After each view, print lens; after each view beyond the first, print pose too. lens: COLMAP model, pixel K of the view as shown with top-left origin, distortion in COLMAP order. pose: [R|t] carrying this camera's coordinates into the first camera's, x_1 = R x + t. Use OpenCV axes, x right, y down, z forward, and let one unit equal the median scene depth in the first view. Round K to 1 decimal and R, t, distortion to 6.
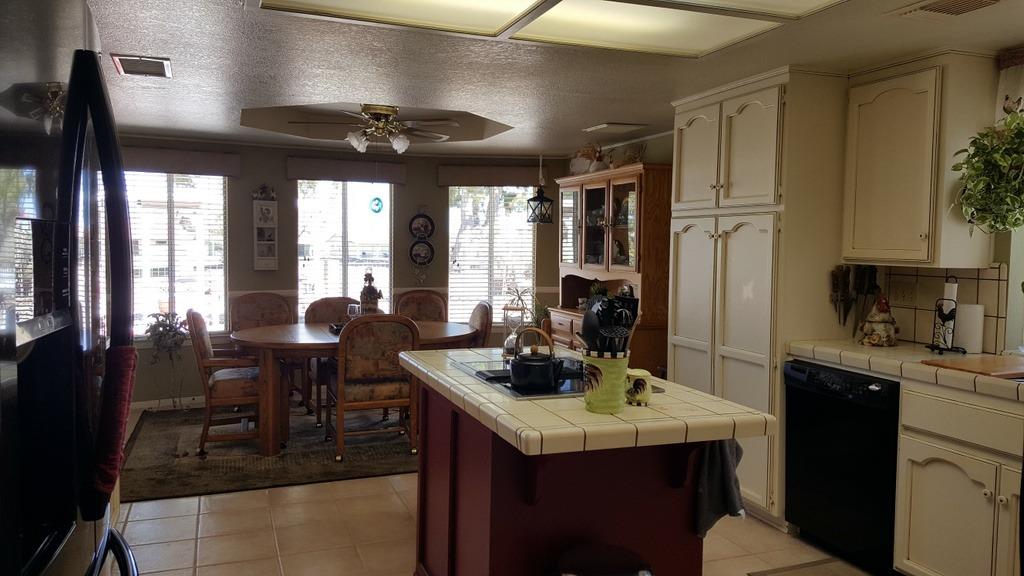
lens RADIAL K [[769.9, 0, 506.2], [0, 769.9, 282.0], [0, 0, 1]] dist [0.112867, -0.149185]
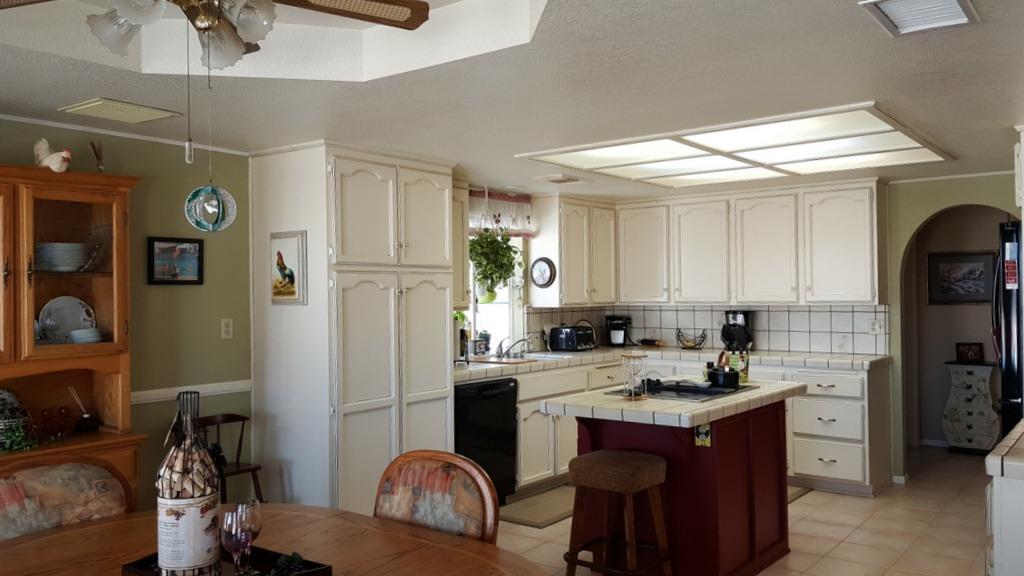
lens RADIAL K [[769.9, 0, 492.7], [0, 769.9, 285.5], [0, 0, 1]] dist [0.112867, -0.149185]
pose [[-0.502007, 0.001874, 0.864861, -0.851265], [0.049384, 0.998428, 0.026501, -0.108209], [-0.863452, 0.056014, -0.501311, 1.721558]]
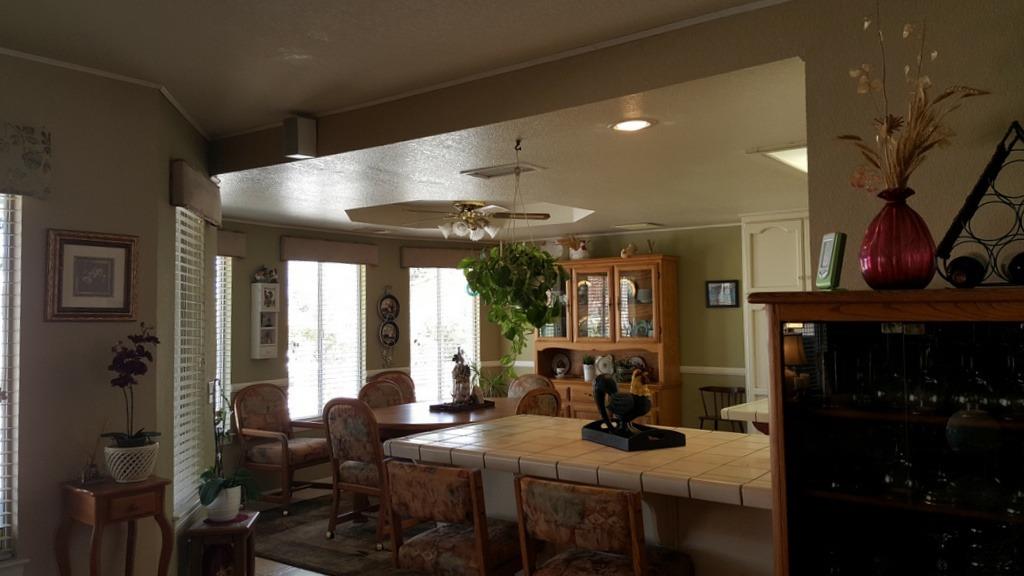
lens RADIAL K [[769.9, 0, 516.9], [0, 769.9, 280.9], [0, 0, 1]] dist [0.112867, -0.149185]
pose [[0.844570, 0.000747, 0.535445, -1.105071], [0.048998, 0.995695, -0.078676, -0.039829], [-0.533199, 0.092683, 0.840898, 0.126423]]
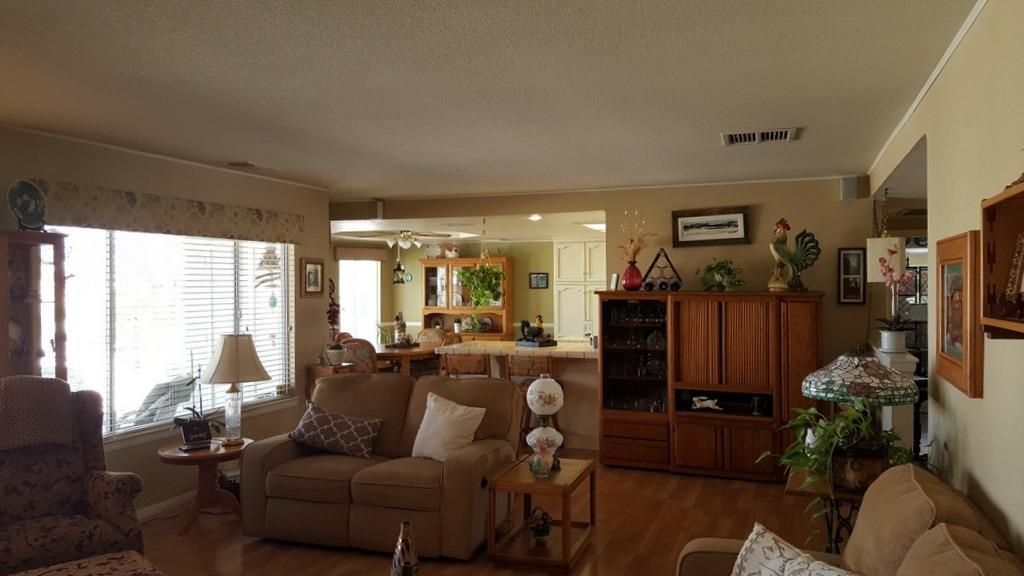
lens RADIAL K [[769.9, 0, 507.1], [0, 769.9, 284.8], [0, 0, 1]] dist [0.112867, -0.149185]
pose [[0.650144, -0.014479, 0.759673, -2.200946], [0.048731, 0.998555, -0.022673, -0.049292], [-0.758247, 0.051761, 0.649910, -0.538359]]
